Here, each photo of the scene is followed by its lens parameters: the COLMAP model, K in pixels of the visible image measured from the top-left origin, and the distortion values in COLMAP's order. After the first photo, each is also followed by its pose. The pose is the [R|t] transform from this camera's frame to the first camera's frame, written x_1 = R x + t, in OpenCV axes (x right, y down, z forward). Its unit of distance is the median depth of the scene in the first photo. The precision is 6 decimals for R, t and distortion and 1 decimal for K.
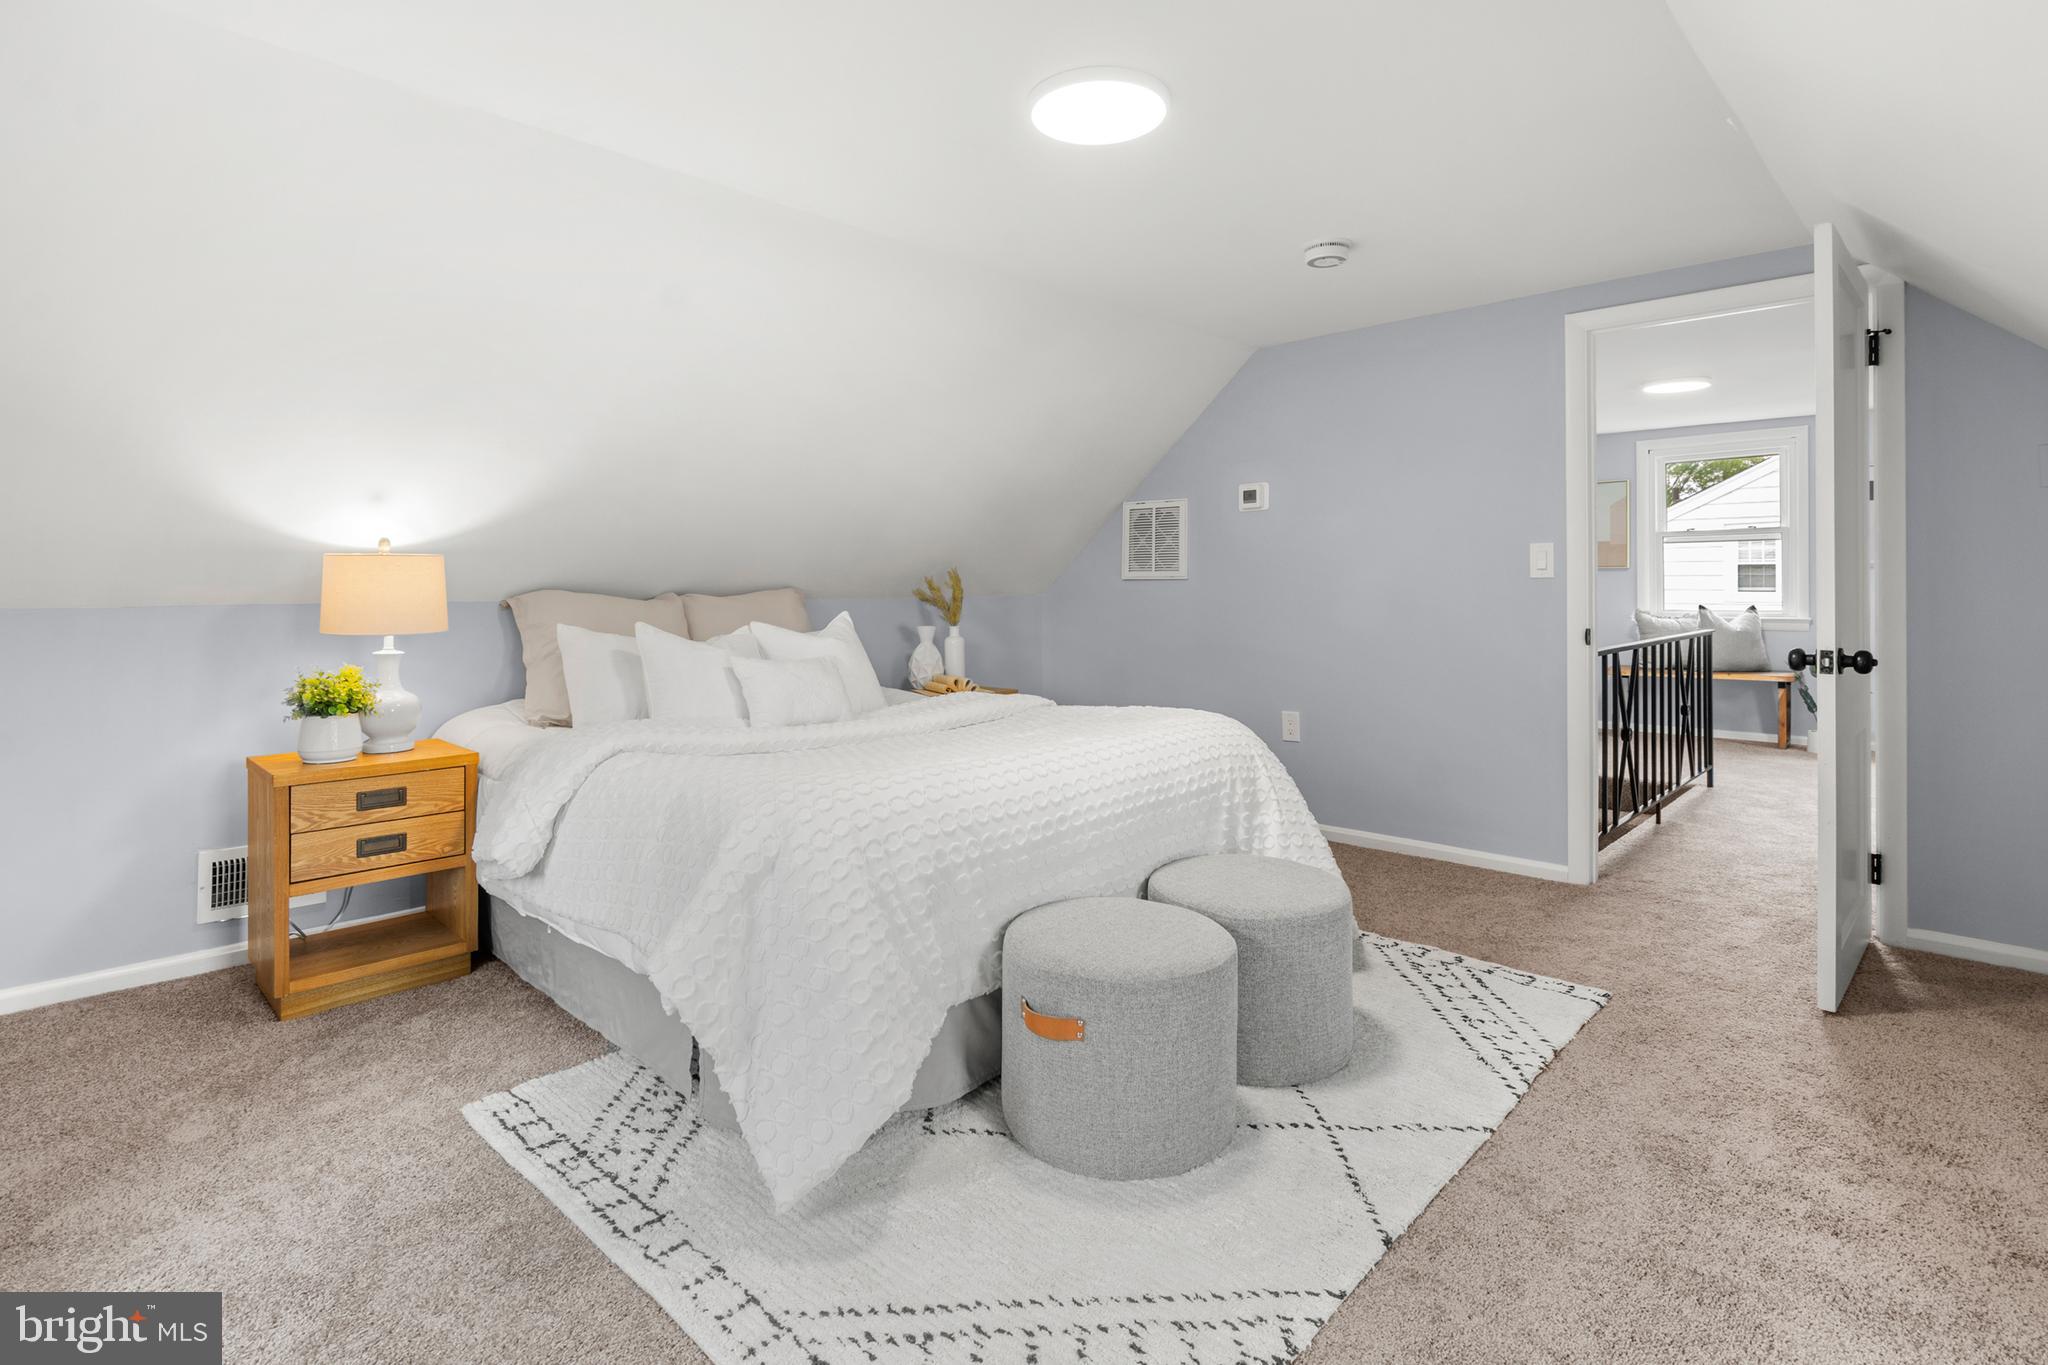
lens RADIAL K [[1019.3, 0, 1021.9], [0, 1019.3, 577.1], [0, 0, 1]] dist [0.001377, -0.001082]
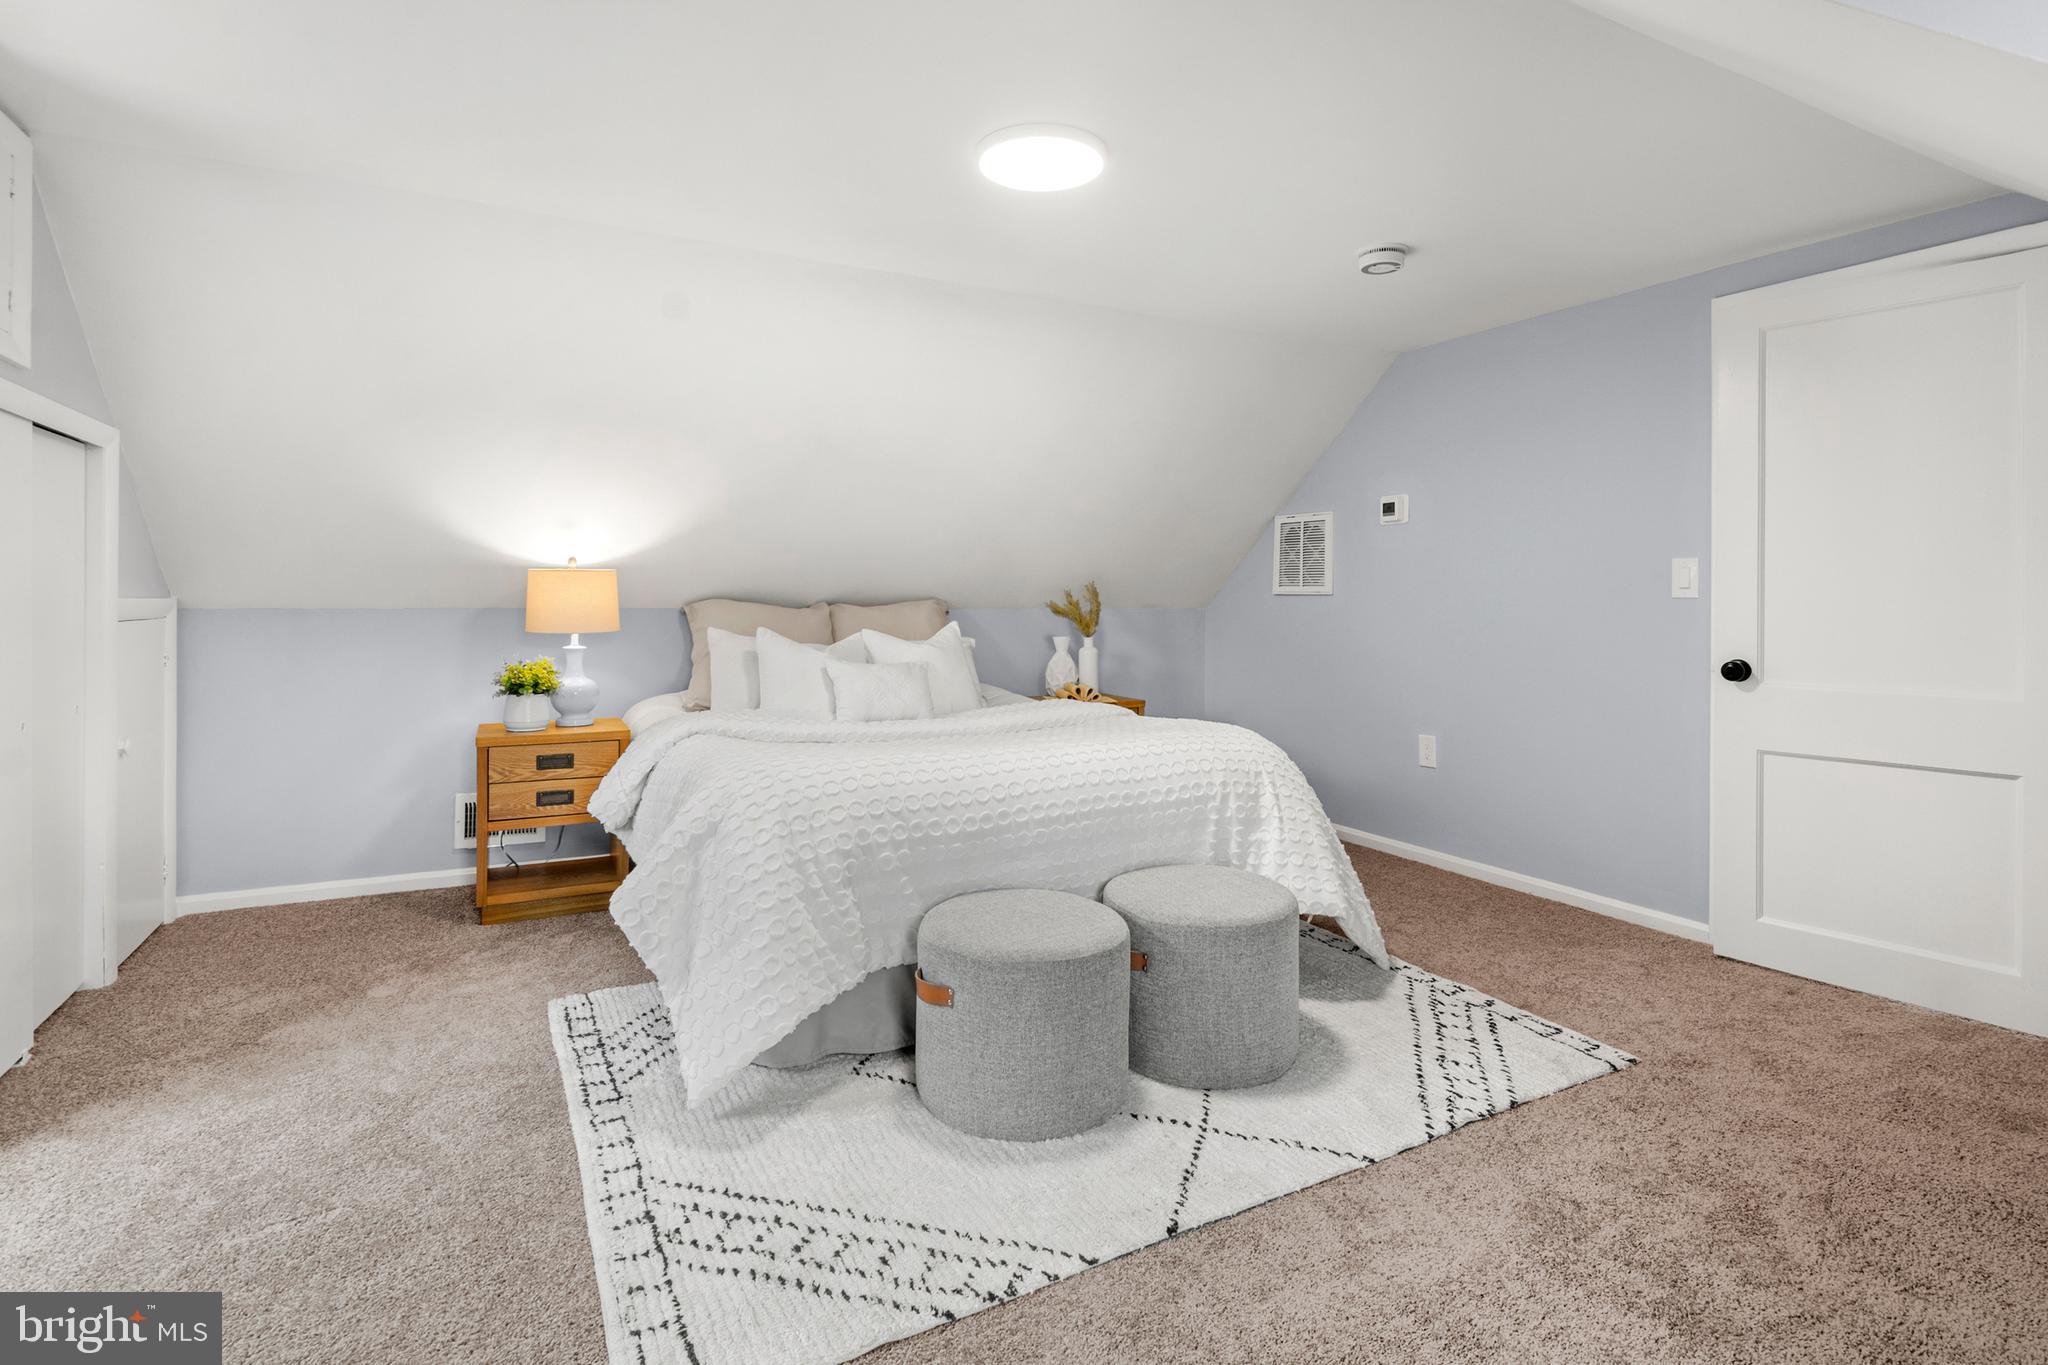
lens RADIAL K [[1013.9, 0, 1017.2], [0, 1013.9, 594.7], [0, 0, 1]] dist [0.000121, -0.000624]
pose [[0.950382, 0.009844, -0.310931, 0.324864], [-0.007741, 0.999938, 0.007996, -0.006022], [0.310990, -0.005192, 0.950399, -0.024189]]
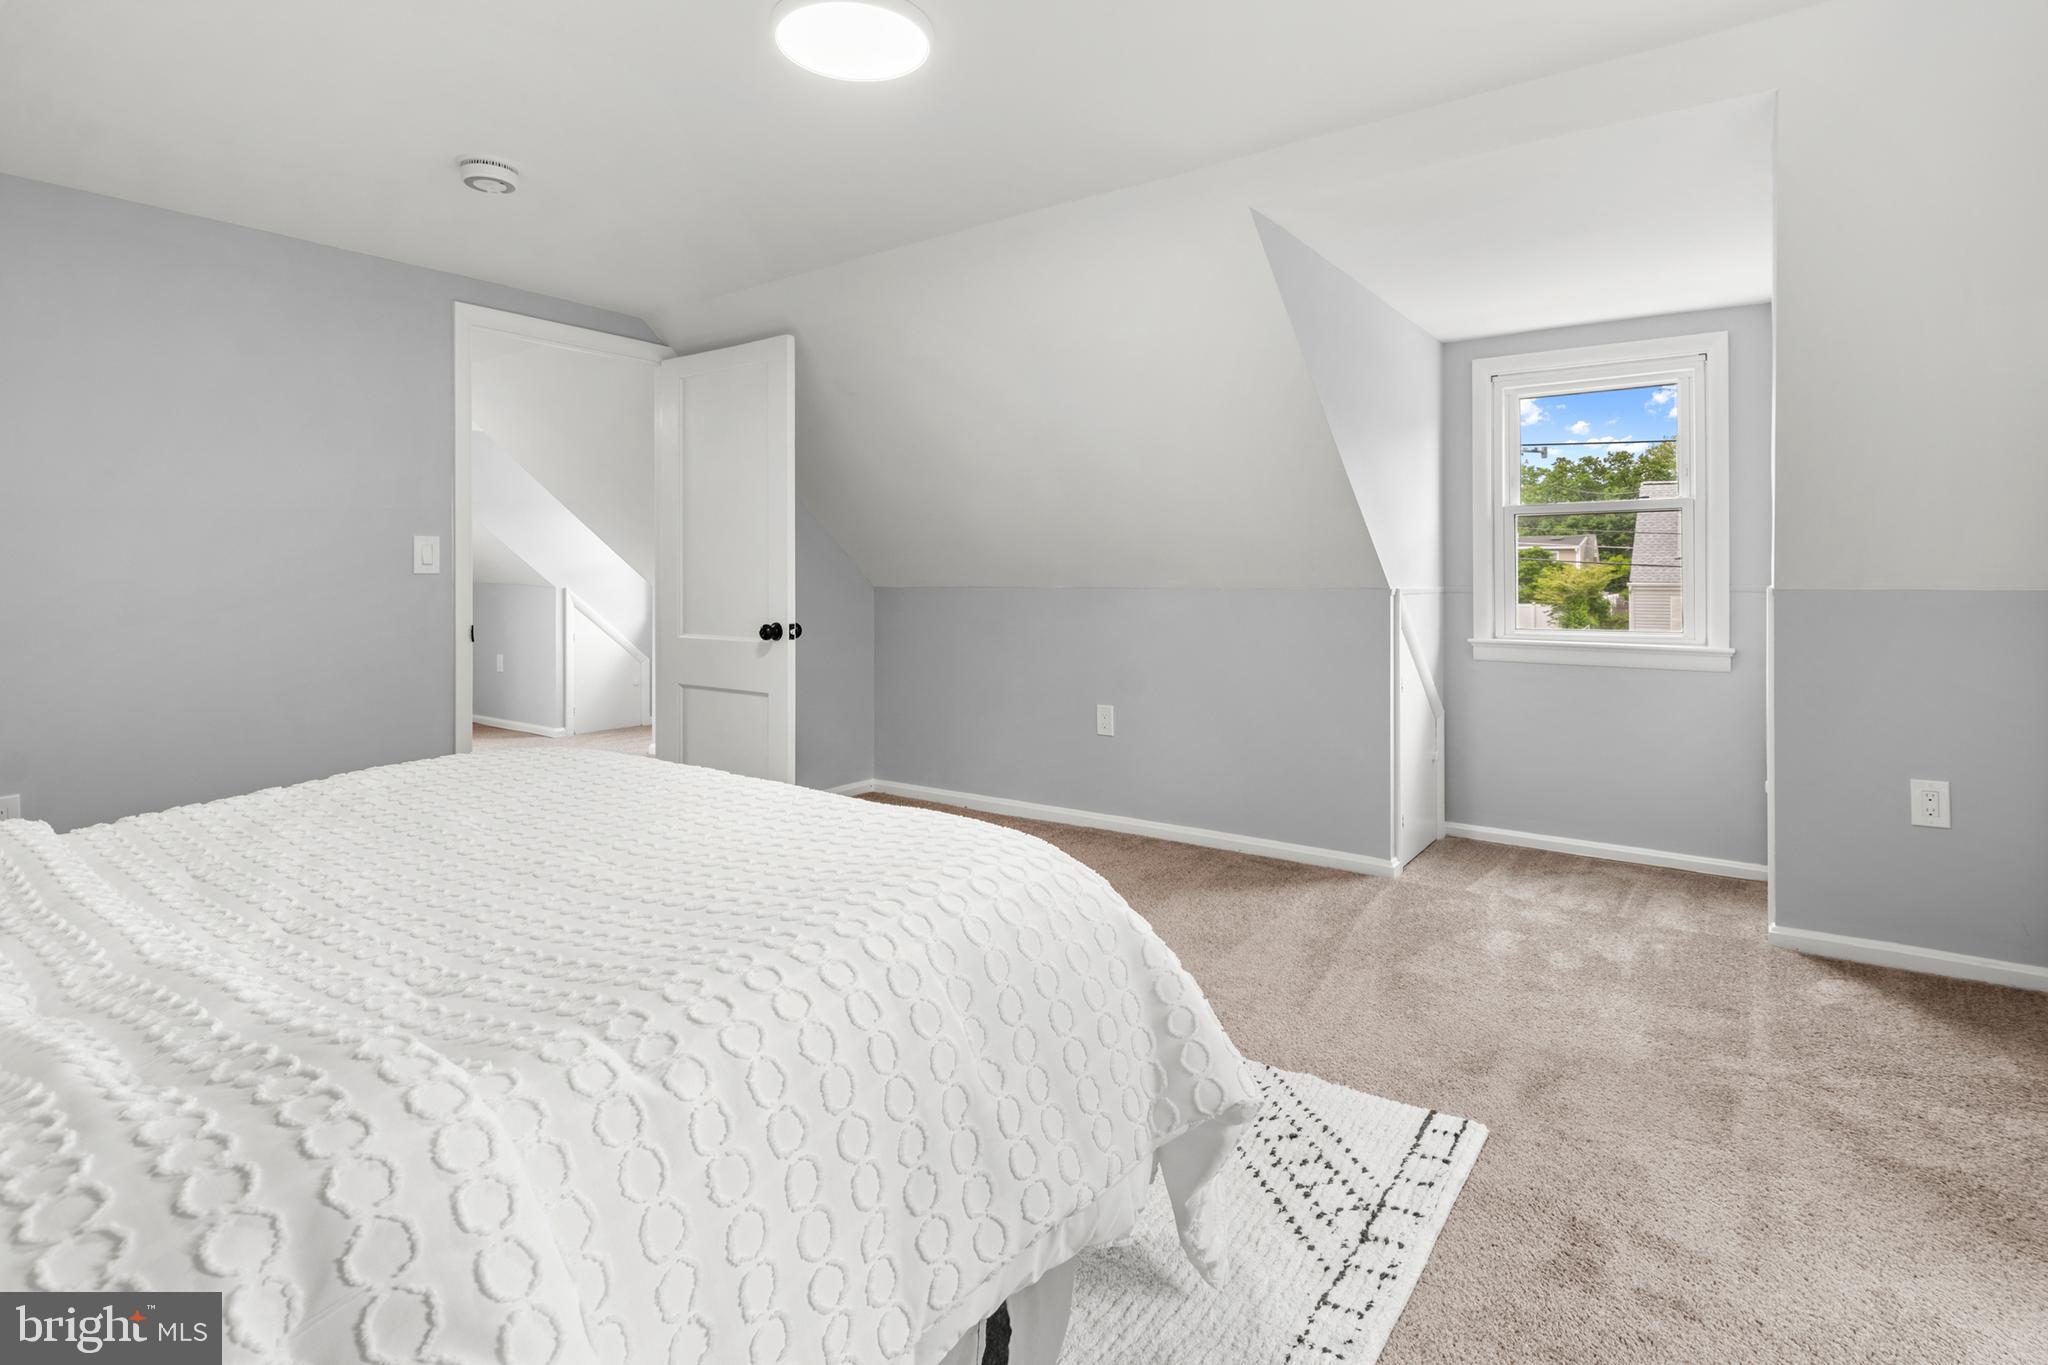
lens RADIAL K [[1019.3, 0, 1021.9], [0, 1019.3, 577.1], [0, 0, 1]] dist [0.001377, -0.001082]
pose [[-0.142436, 0.002575, 0.989801, -0.692603], [-0.005010, 0.999982, -0.003322, 0.006444], [-0.989791, -0.005432, -0.142421, 0.825114]]
